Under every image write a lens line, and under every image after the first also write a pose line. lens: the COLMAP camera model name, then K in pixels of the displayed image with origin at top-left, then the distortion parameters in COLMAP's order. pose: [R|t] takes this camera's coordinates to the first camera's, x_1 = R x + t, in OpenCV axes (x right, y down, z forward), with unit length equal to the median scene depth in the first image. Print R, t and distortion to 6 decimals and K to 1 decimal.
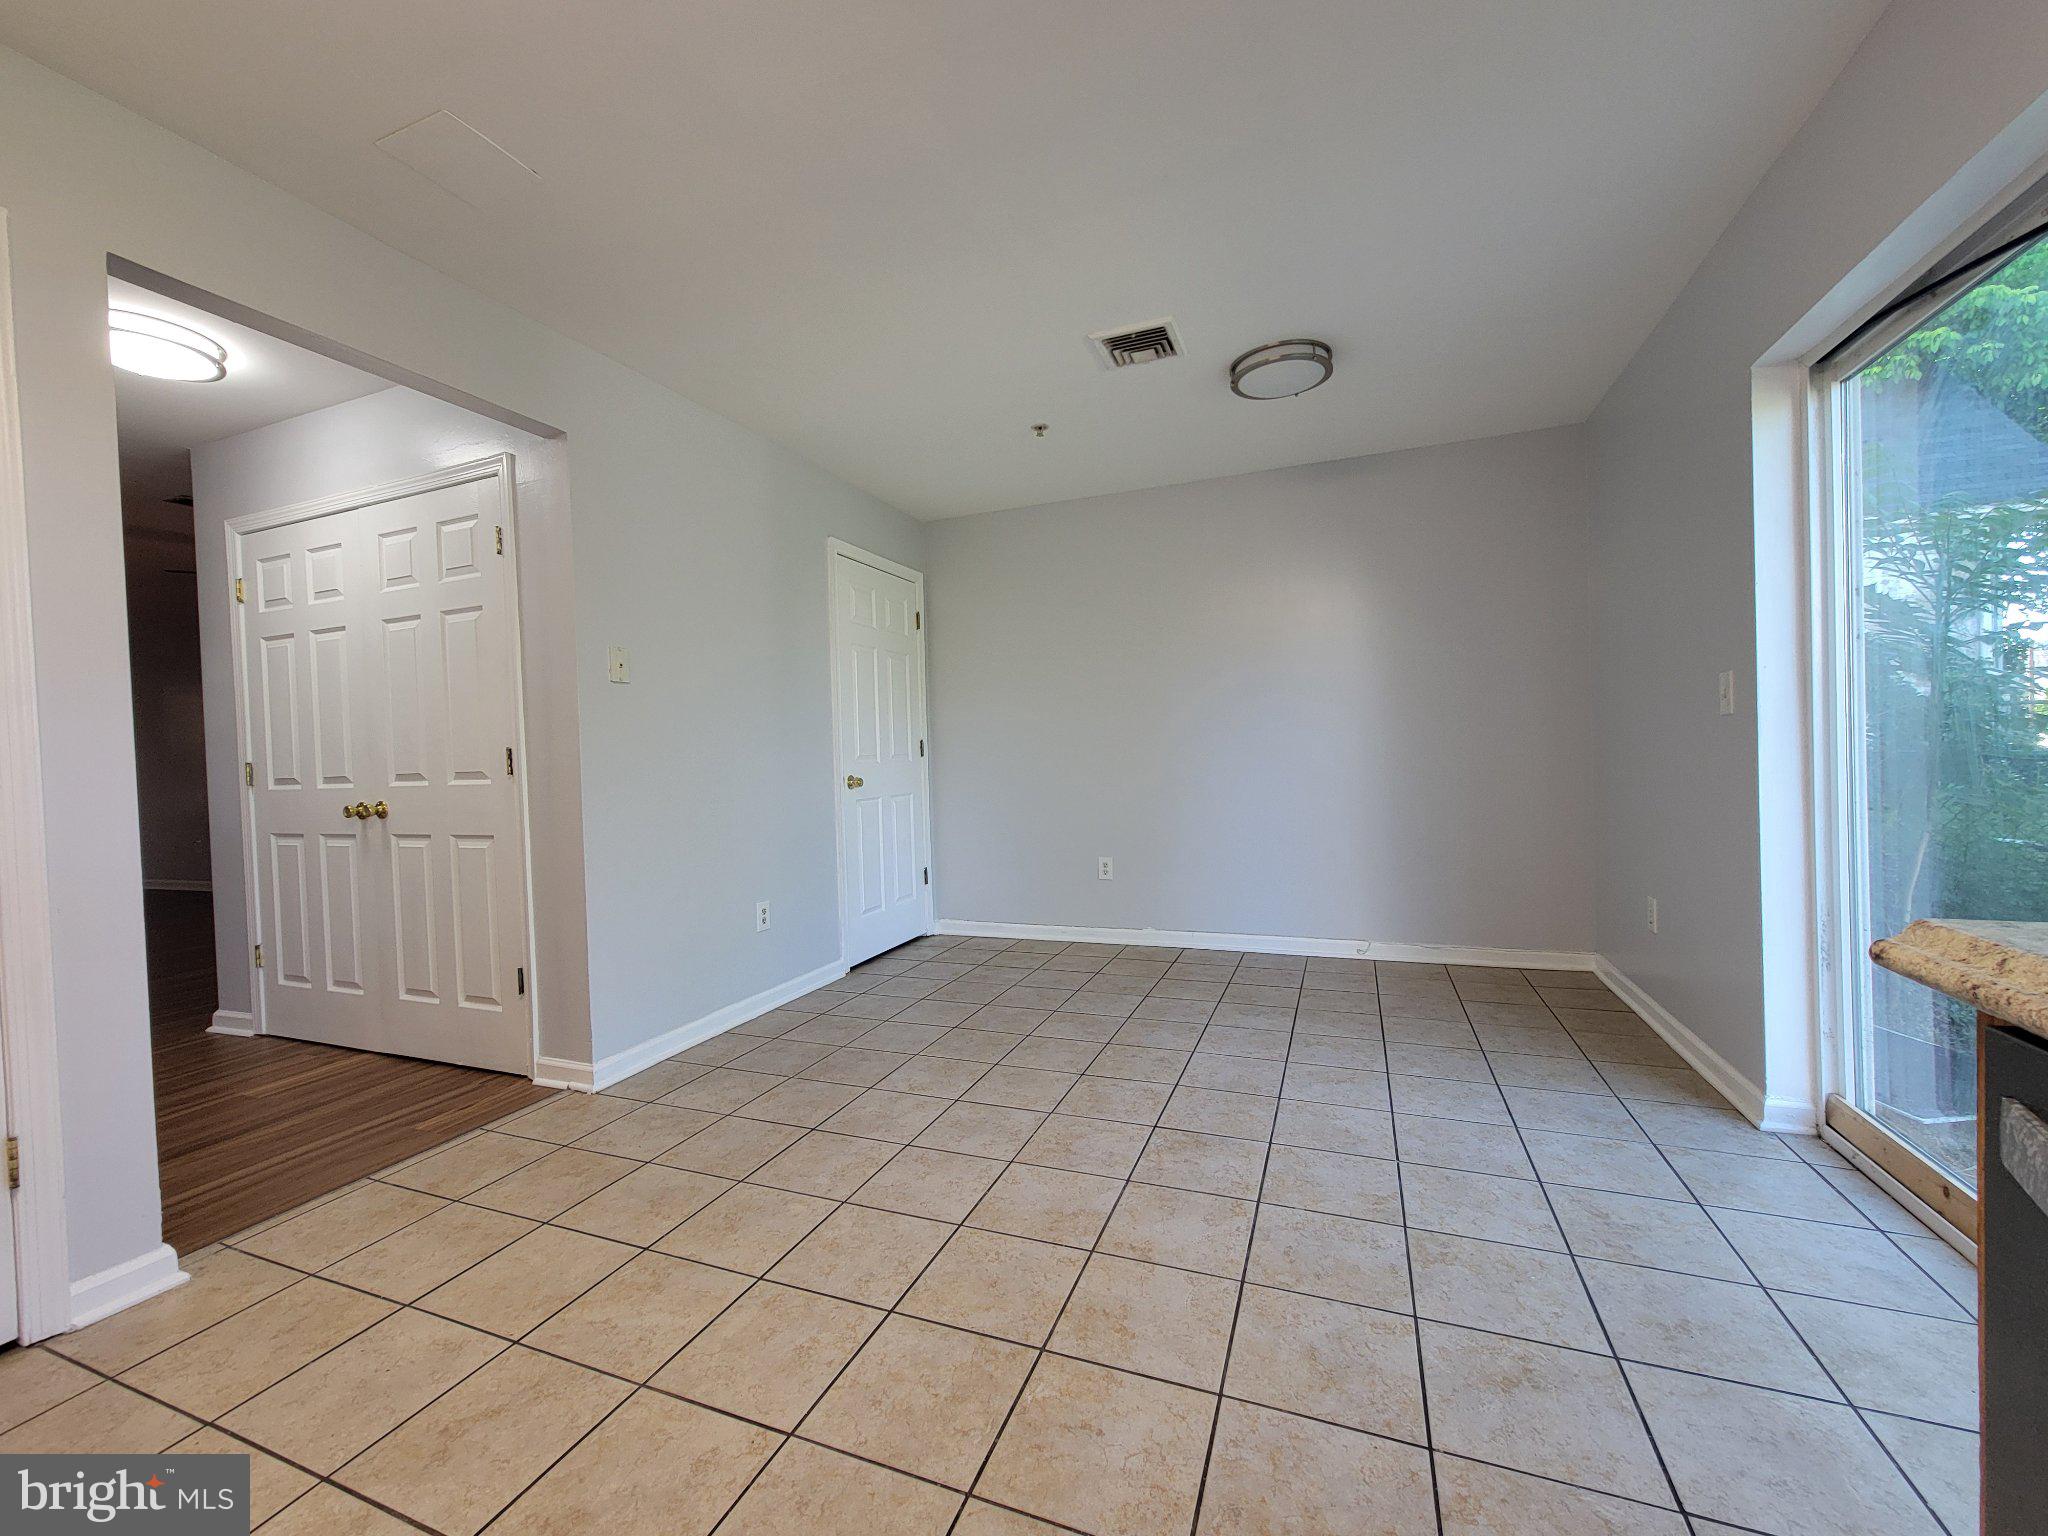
lens RADIAL K [[831.0, 0, 1009.9], [0, 831.0, 768.9], [0, 0, 1]] dist [0.000883, 0.000399]
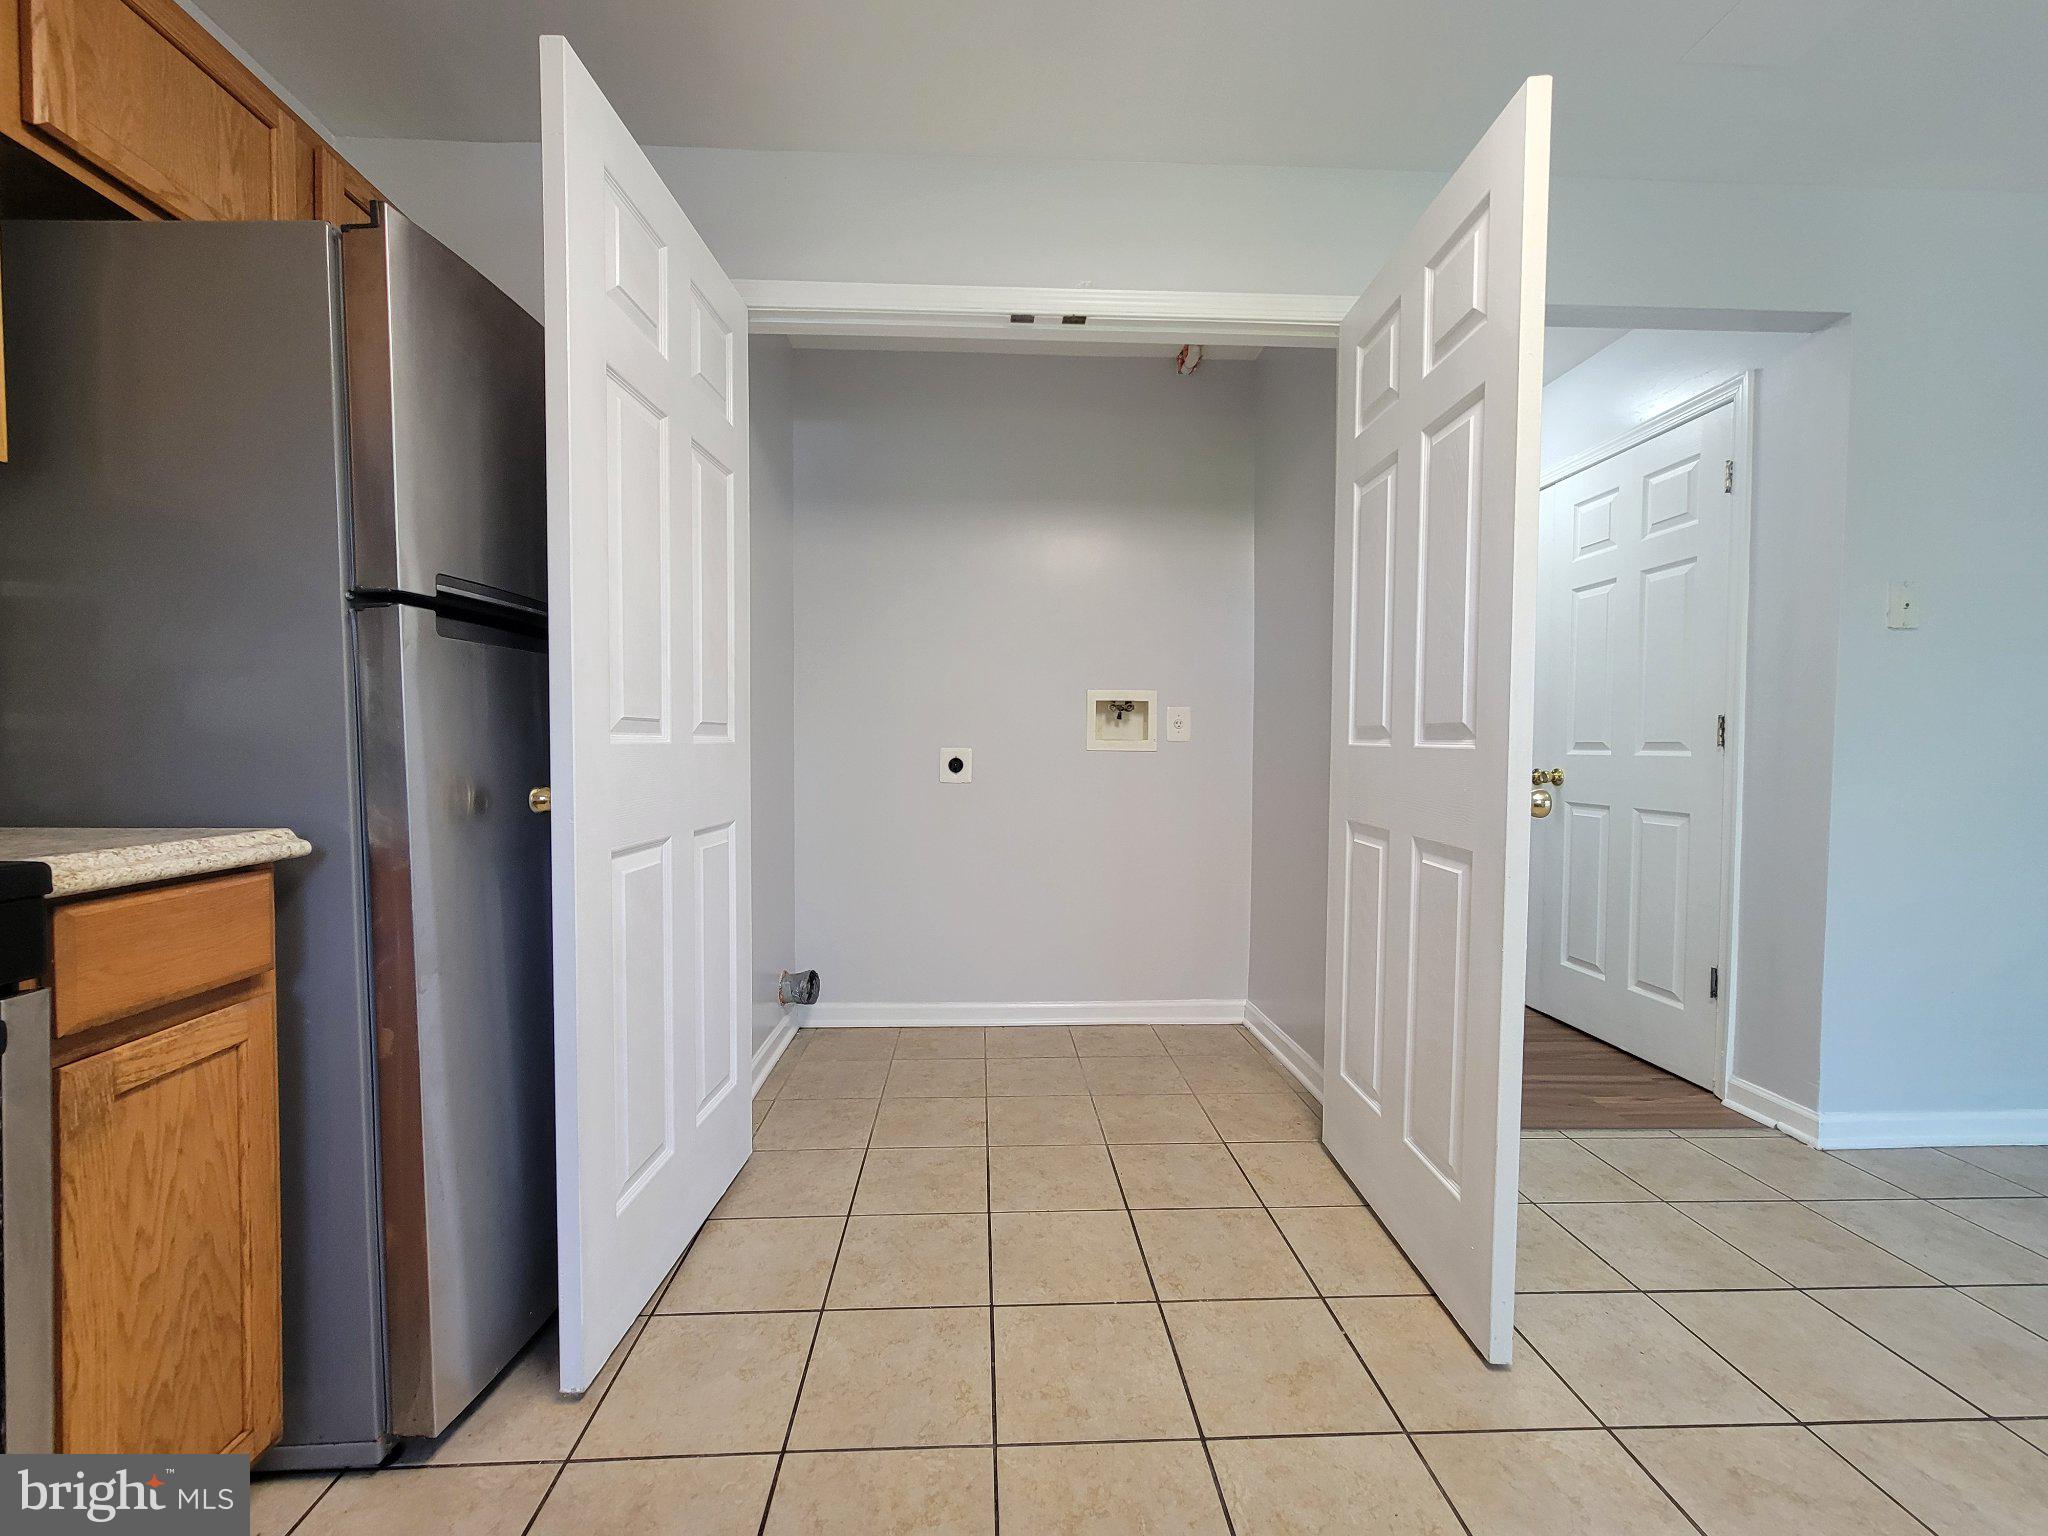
lens RADIAL K [[831.0, 0, 1018.3], [0, 831.0, 768.9], [0, 0, 1]] dist [0.000883, 0.000399]
pose [[0.421194, 0.058987, -0.905050, -0.121290], [-0.038839, 0.998141, 0.046979, 0.018478], [0.906138, 0.015364, 0.422702, -0.036722]]
